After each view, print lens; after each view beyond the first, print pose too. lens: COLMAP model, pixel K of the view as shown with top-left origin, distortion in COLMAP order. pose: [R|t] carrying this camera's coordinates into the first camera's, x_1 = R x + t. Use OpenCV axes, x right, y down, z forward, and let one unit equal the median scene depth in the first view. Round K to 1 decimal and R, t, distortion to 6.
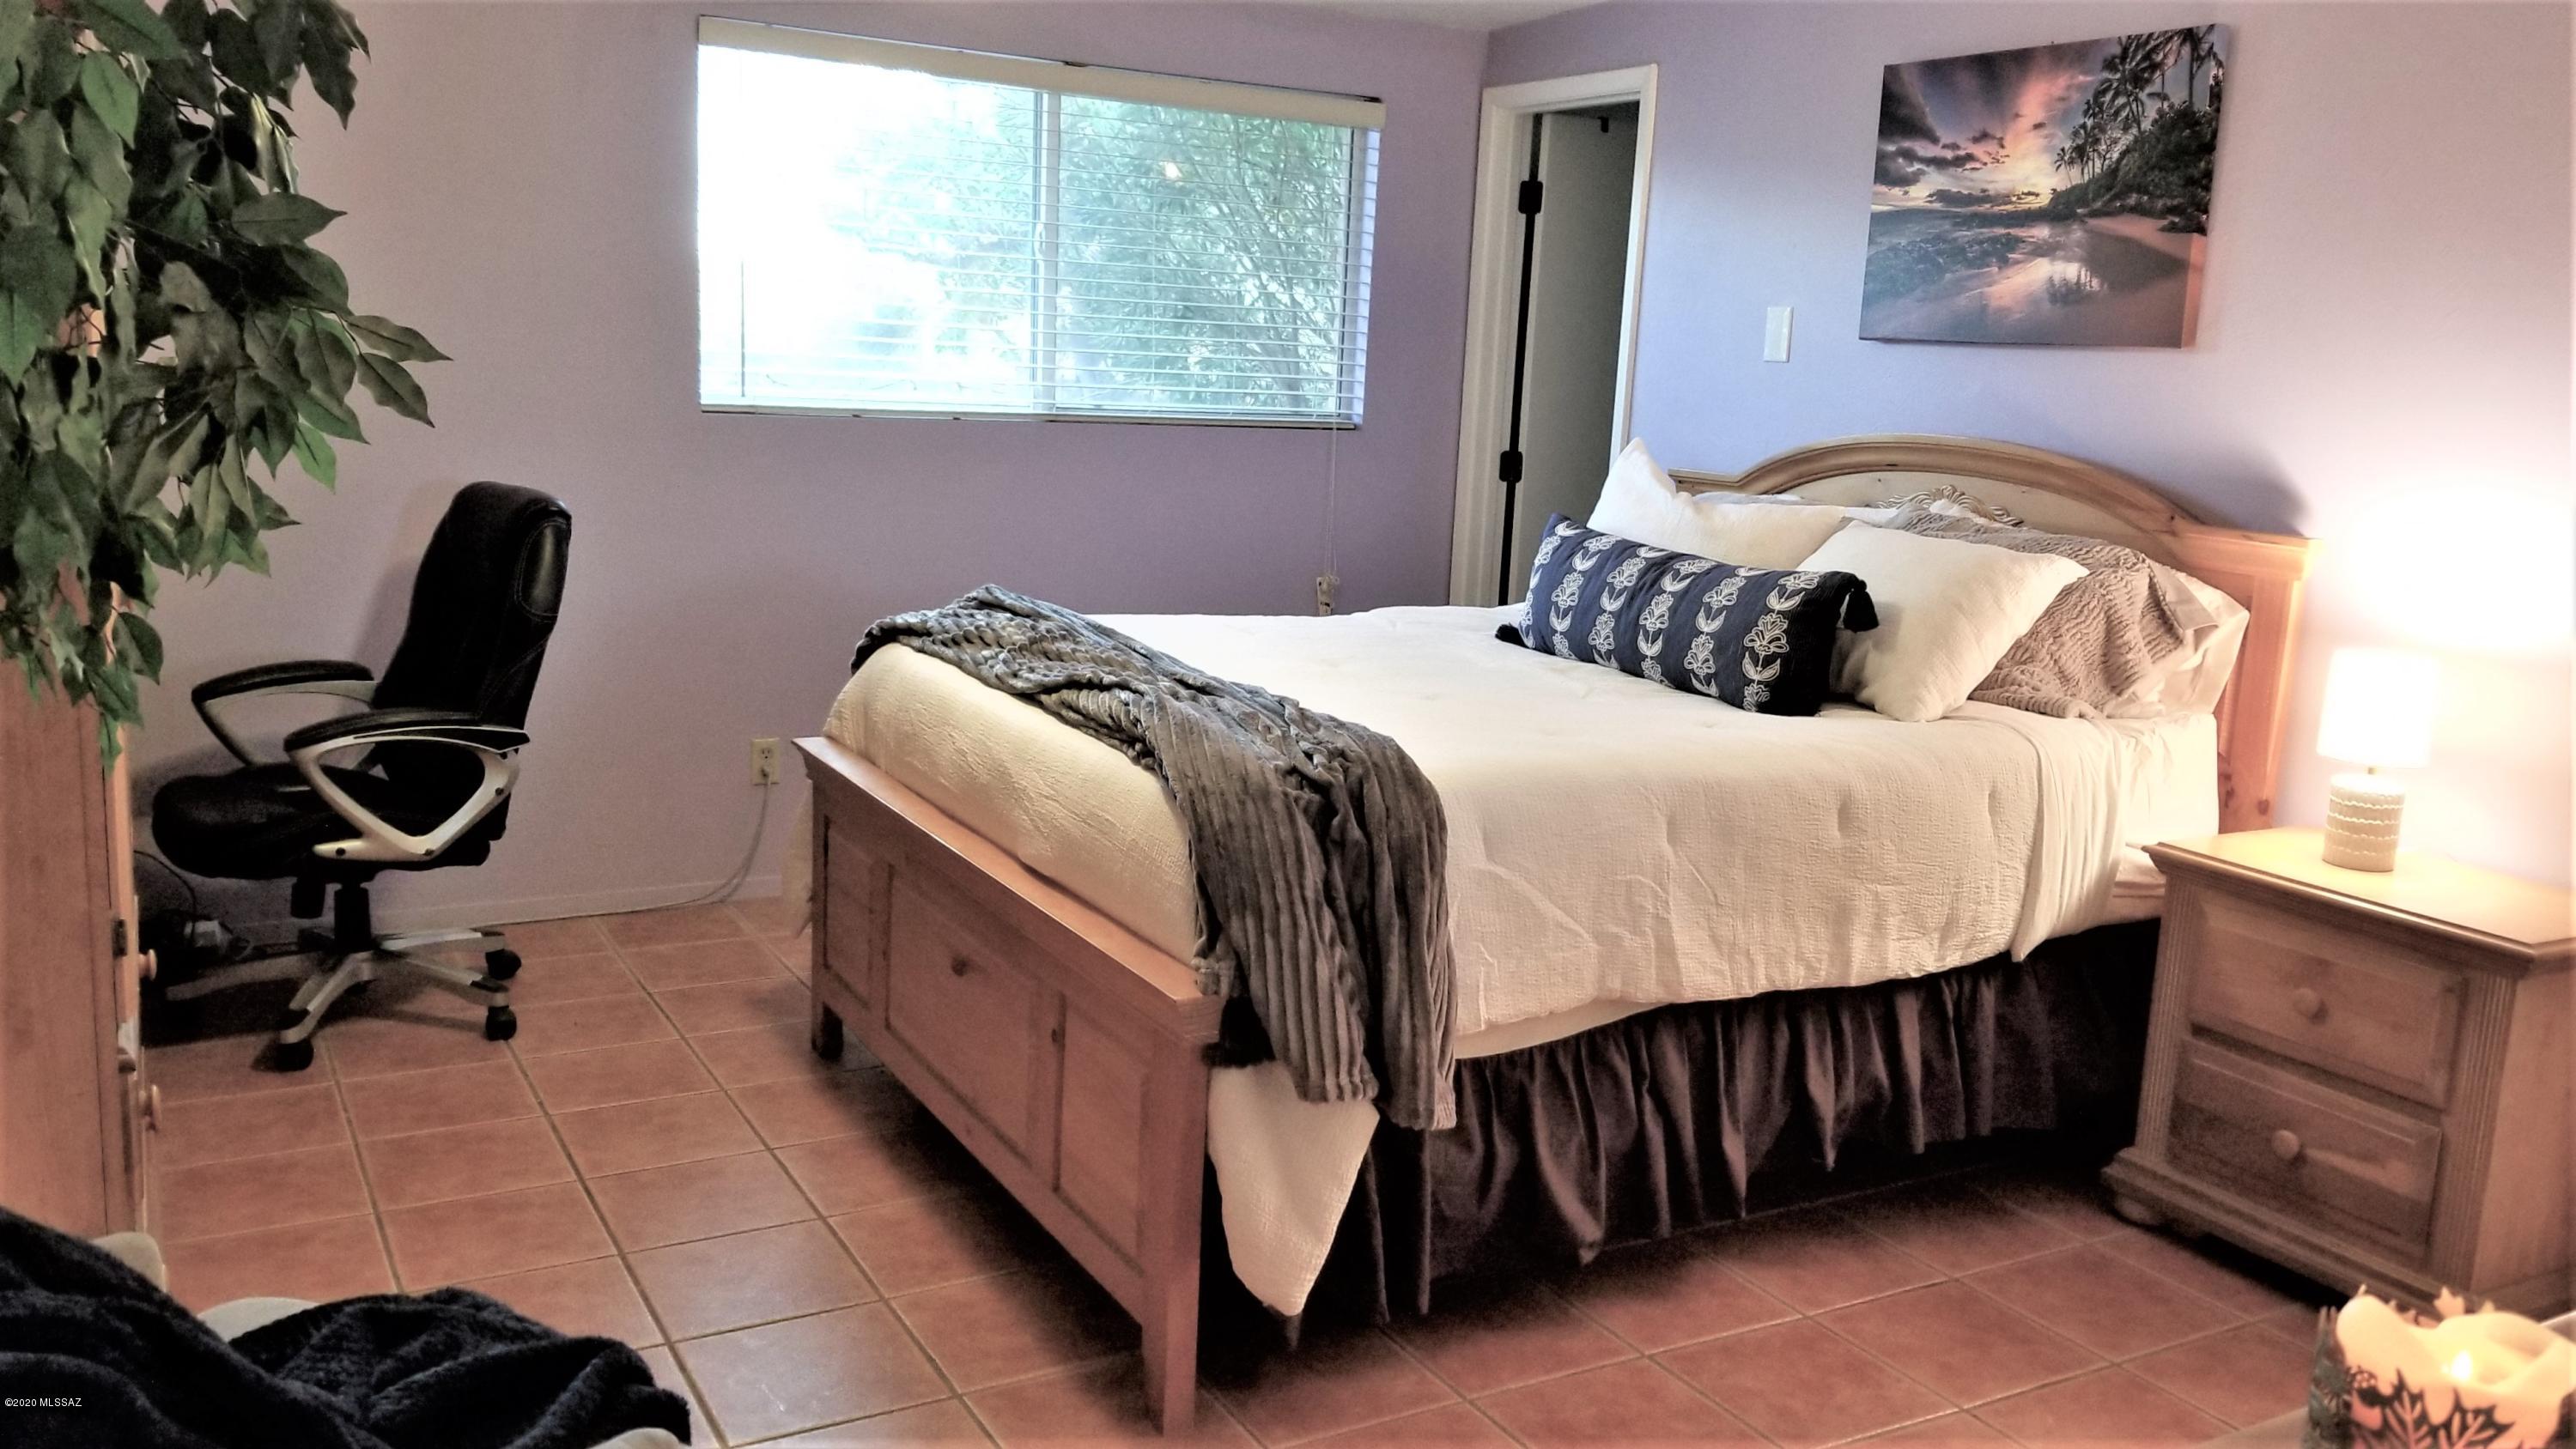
lens RADIAL K [[2048.3, 0, 1288.0], [0, 2048.3, 724.5], [0, 0, 1]] dist [0.091775, -0.001128]
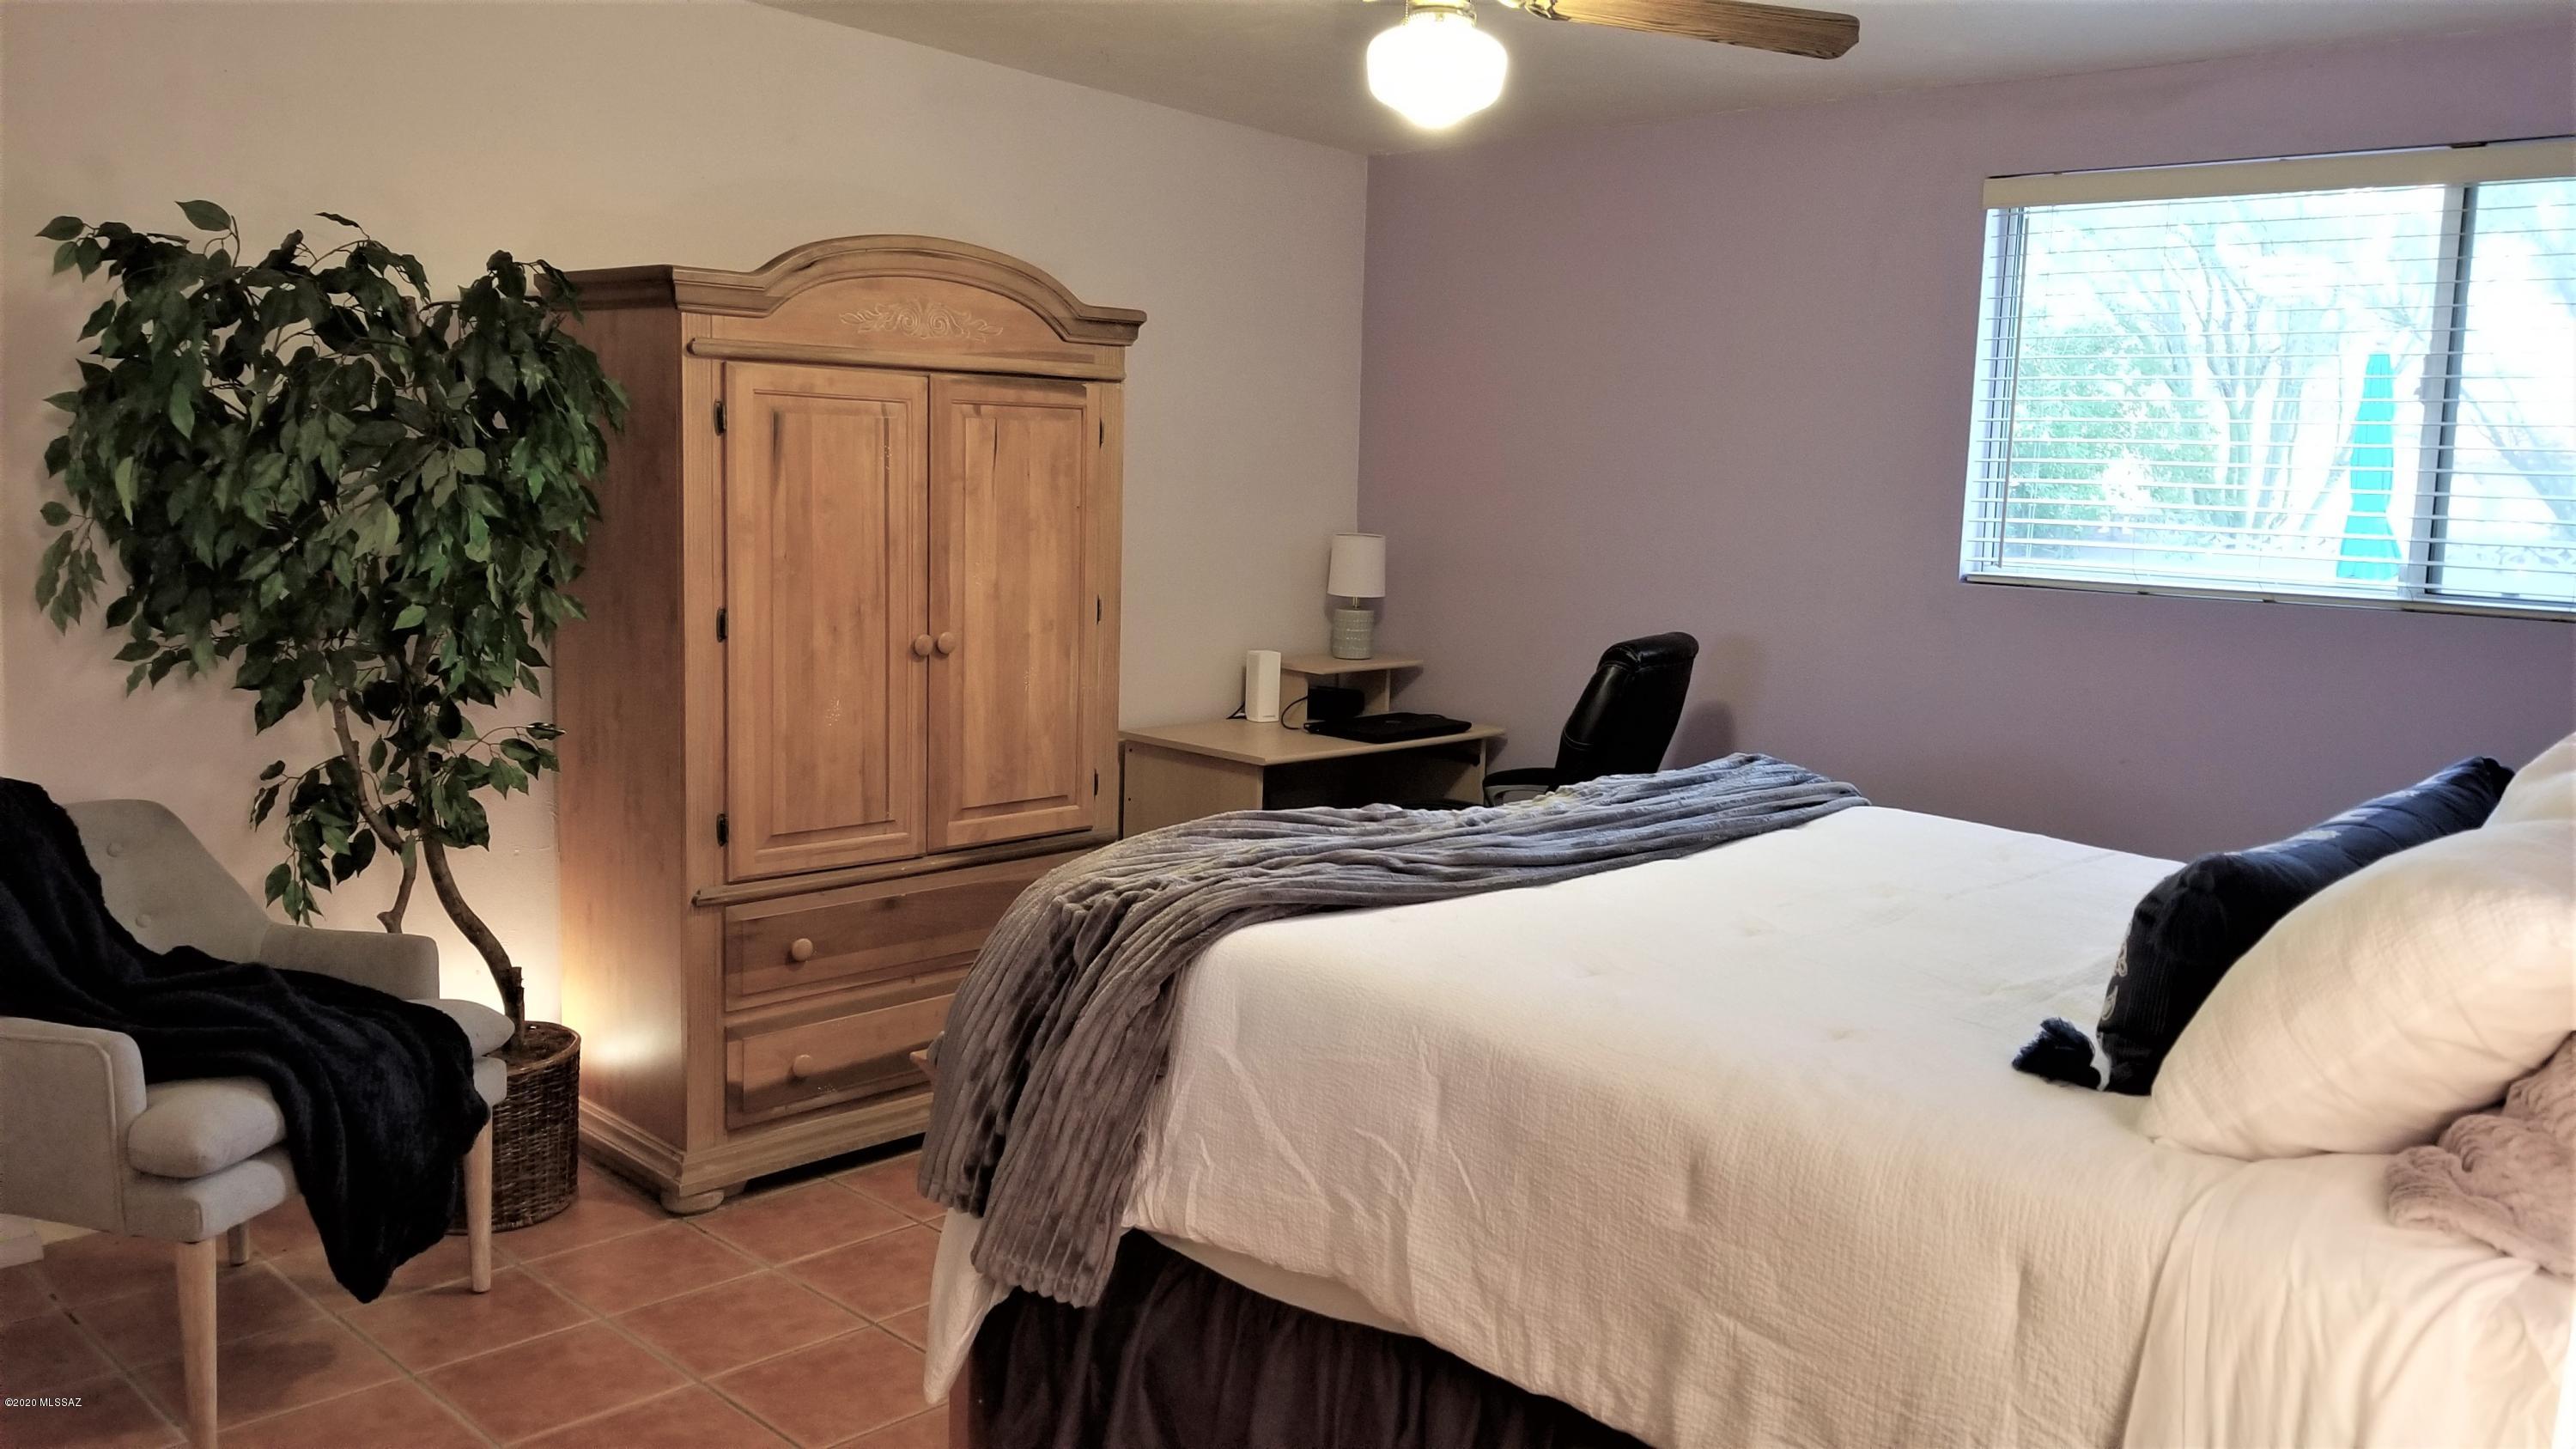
lens RADIAL K [[1990.0, 0, 1288.0], [0, 1990.0, 724.5], [0, 0, 1]] dist [-0.005460, -0.001579]
pose [[0.268710, 0.087526, -0.959236, 0.798687], [-0.193624, 0.980443, 0.035221, -0.088588], [0.943560, 0.176267, 0.280402, 0.695784]]
